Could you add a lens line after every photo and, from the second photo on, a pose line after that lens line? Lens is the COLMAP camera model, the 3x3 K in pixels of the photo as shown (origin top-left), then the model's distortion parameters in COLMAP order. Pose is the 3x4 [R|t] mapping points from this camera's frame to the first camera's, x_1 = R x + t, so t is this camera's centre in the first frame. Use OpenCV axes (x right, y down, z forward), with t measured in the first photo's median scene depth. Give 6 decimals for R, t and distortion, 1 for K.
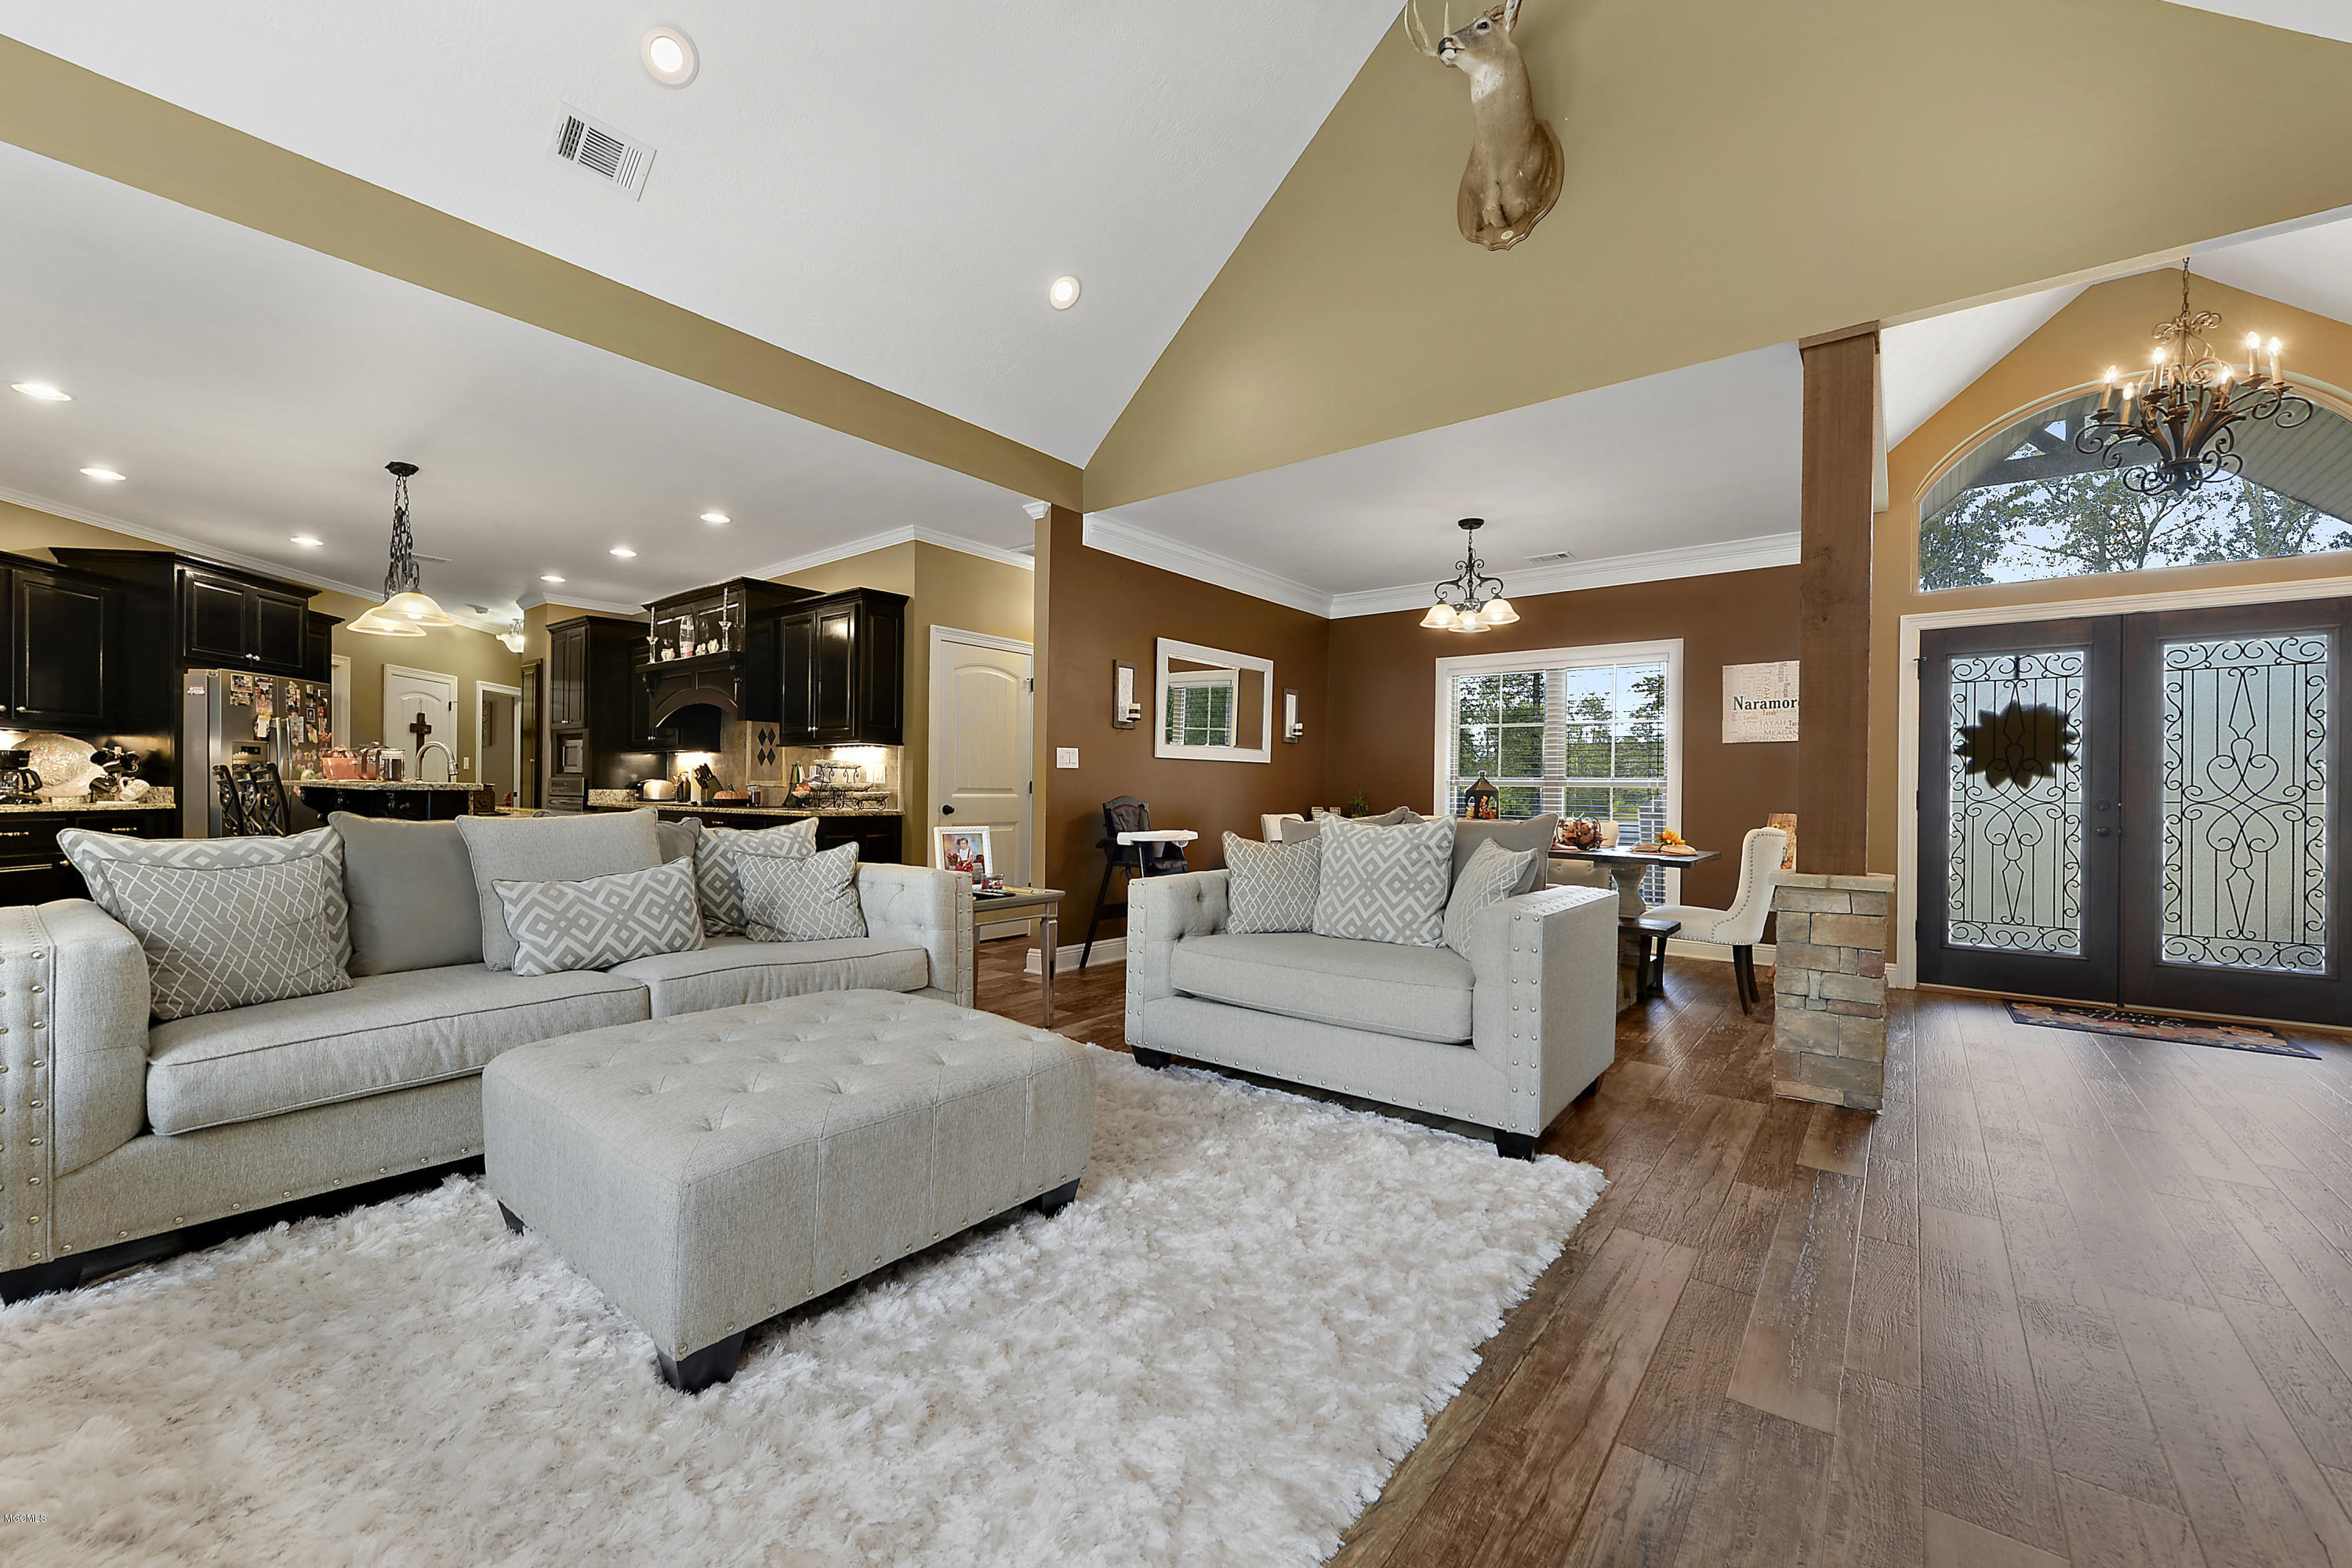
lens RADIAL K [[936.4, 0, 1179.5], [0, 936.4, 790.9], [0, 0, 1]] dist [0.003352, -0.001044]
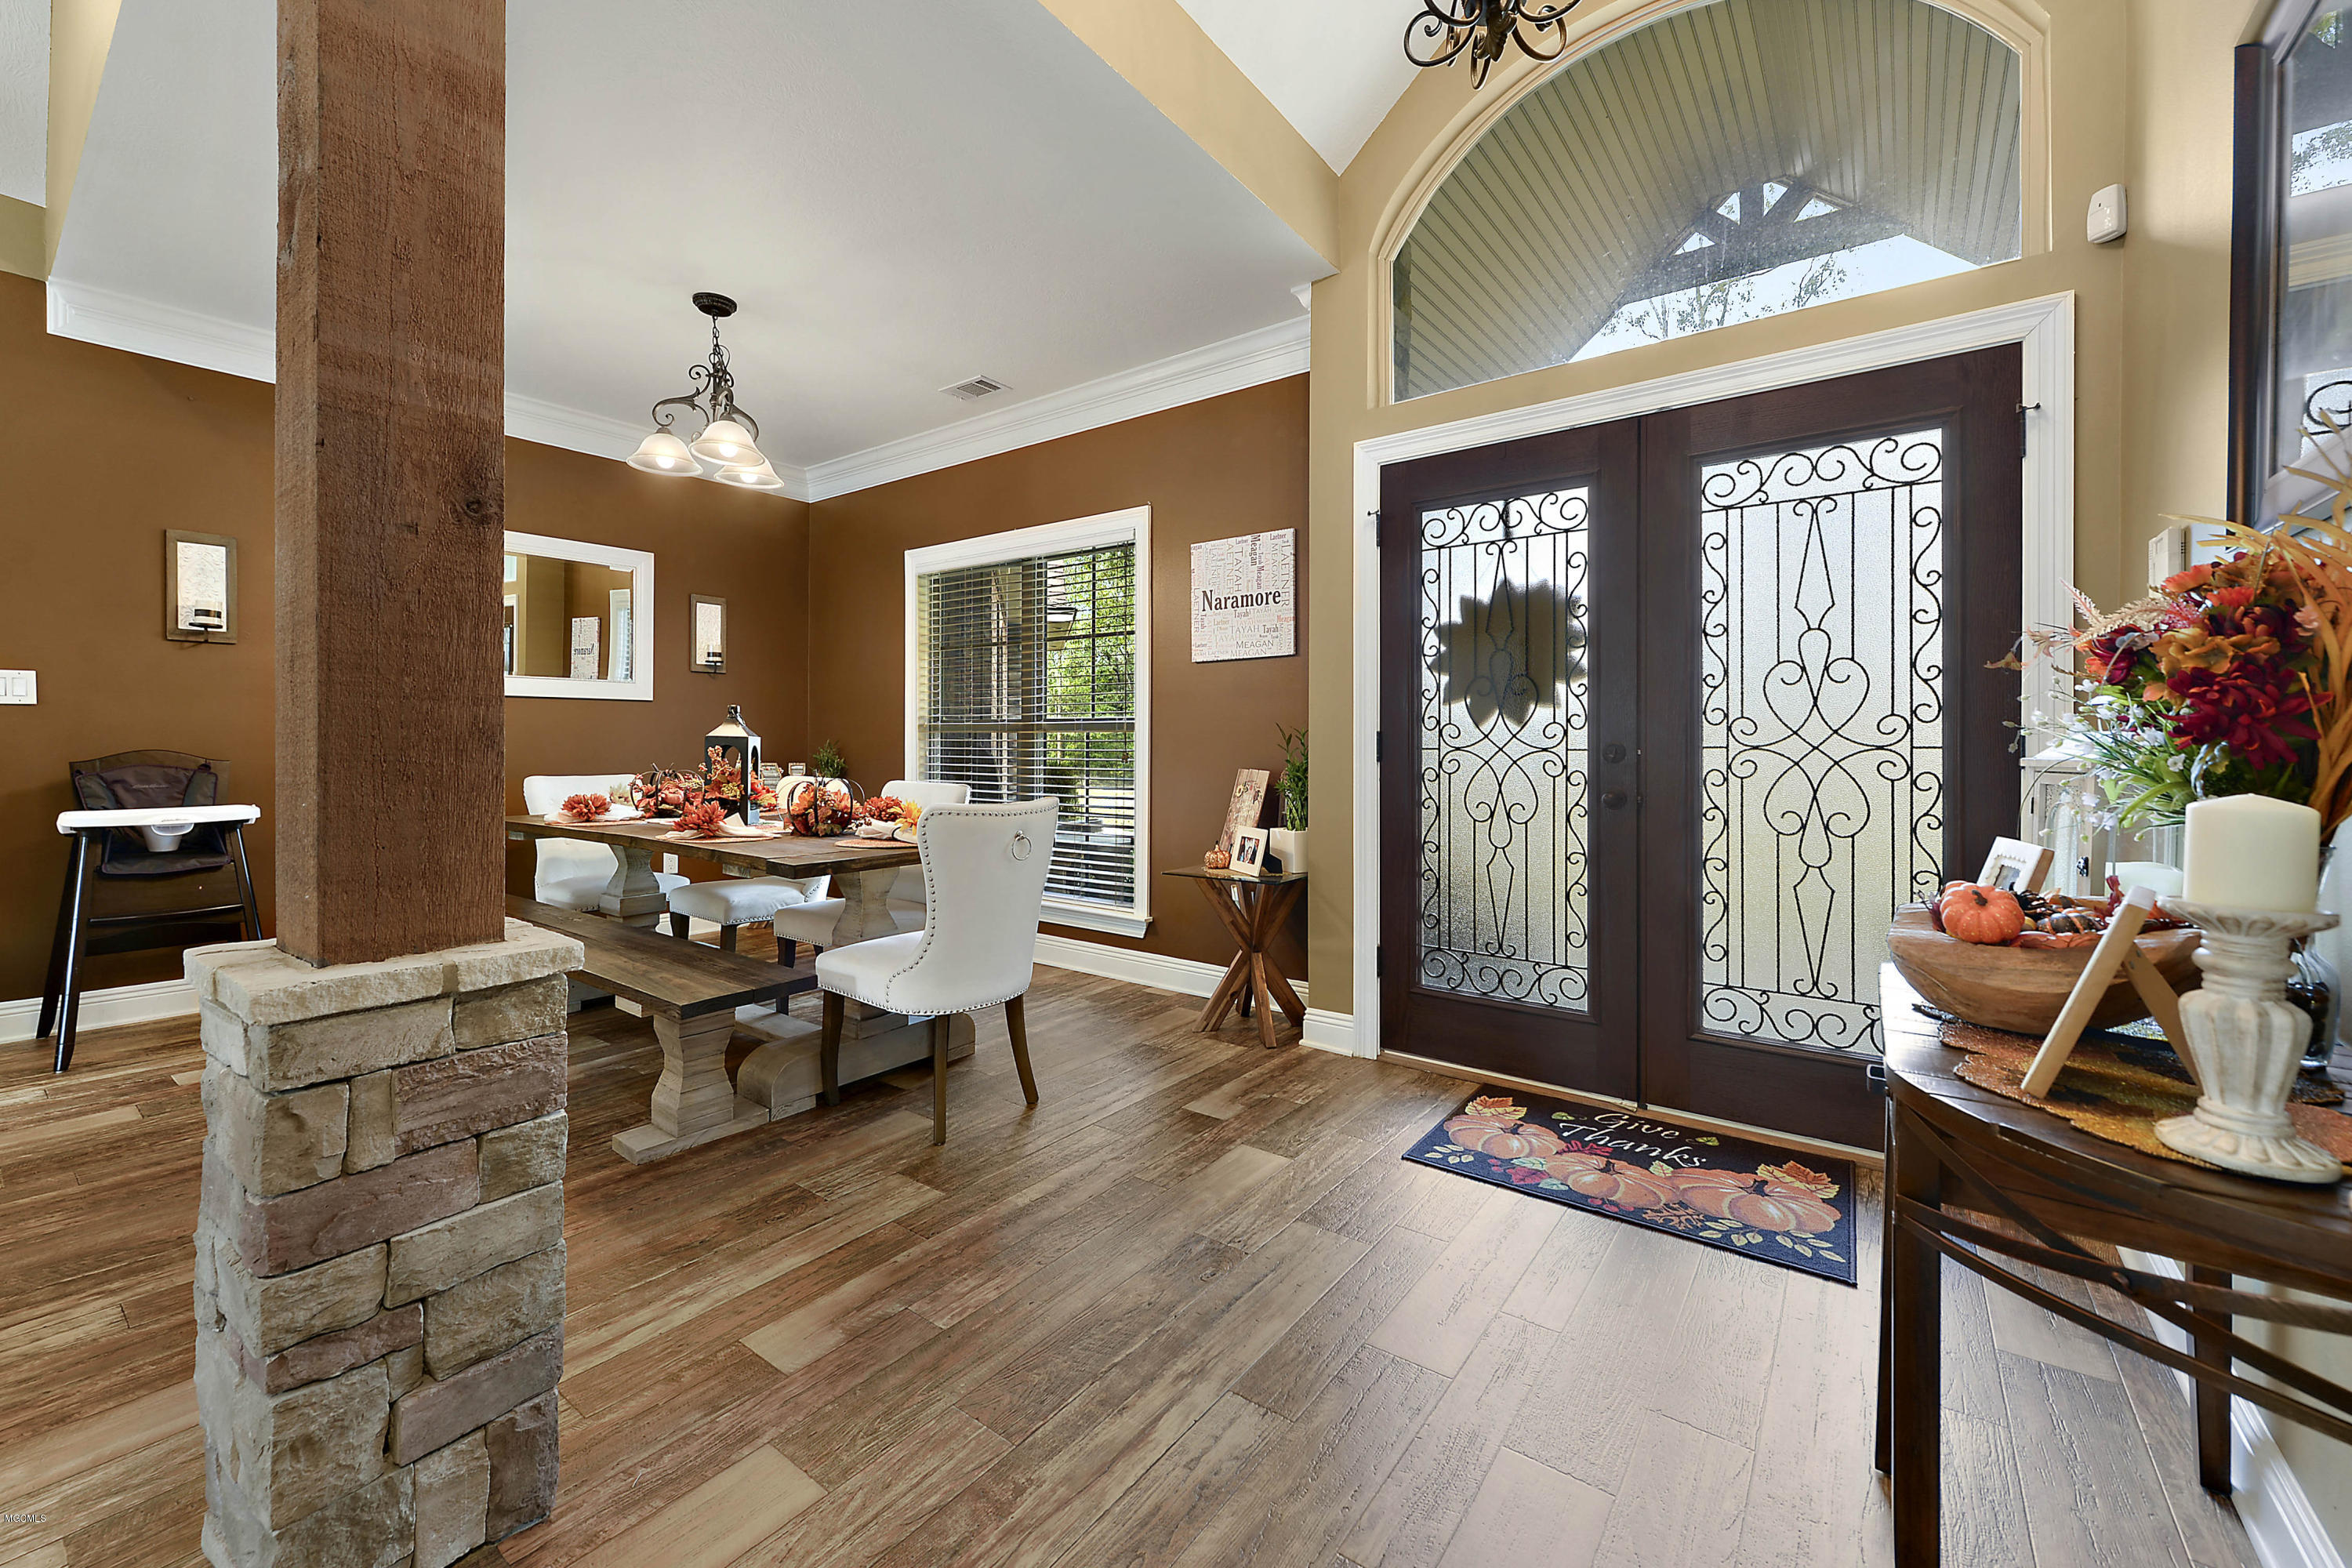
lens RADIAL K [[936.4, 0, 1189.6], [0, 936.4, 741.3], [0, 0, 1]] dist [0.003352, -0.001044]
pose [[0.999554, -0.007518, 0.028902, 0.689081], [0.007561, 0.999970, -0.001393, 0.006706], [-0.028891, 0.001611, 0.999581, 0.425486]]
